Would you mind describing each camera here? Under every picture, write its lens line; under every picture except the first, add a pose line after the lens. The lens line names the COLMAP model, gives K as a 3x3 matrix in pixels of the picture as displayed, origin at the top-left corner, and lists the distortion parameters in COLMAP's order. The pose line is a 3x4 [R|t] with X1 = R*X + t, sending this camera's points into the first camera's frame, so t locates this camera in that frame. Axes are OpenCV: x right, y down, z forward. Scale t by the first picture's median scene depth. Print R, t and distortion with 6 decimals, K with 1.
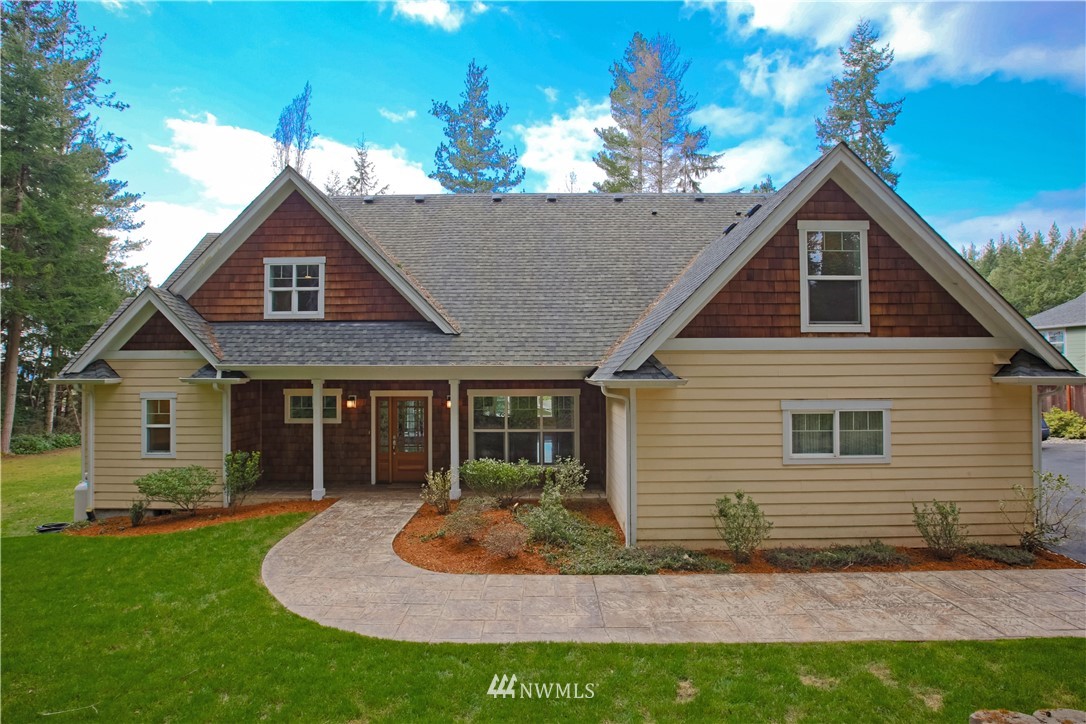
lens RADIAL K [[532.1, 0, 543.3], [0, 532.1, 368.5], [0, 0, 1]] dist [-0.049776, 0.006221]
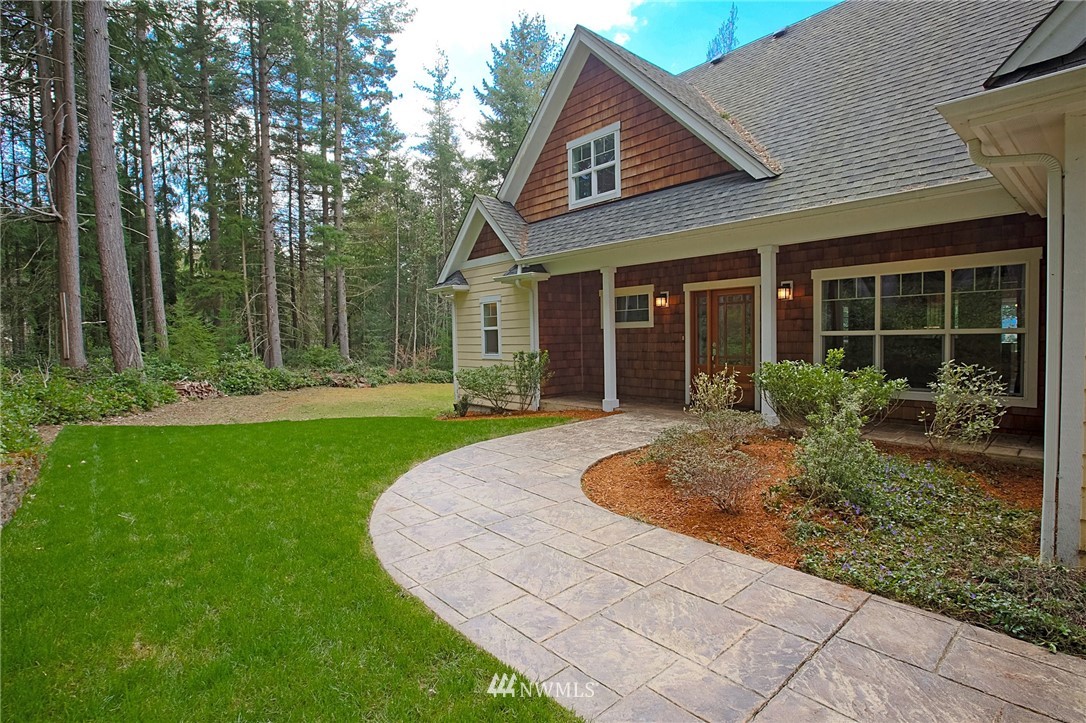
lens RADIAL K [[532.1, 0, 541.3], [0, 532.1, 359.5], [0, 0, 1]] dist [-0.049776, 0.006221]
pose [[0.650790, 0.021982, -0.758940, 0.139664], [0.021709, 0.998633, 0.047540, 0.119168], [0.758948, -0.047414, 0.649423, 0.354782]]
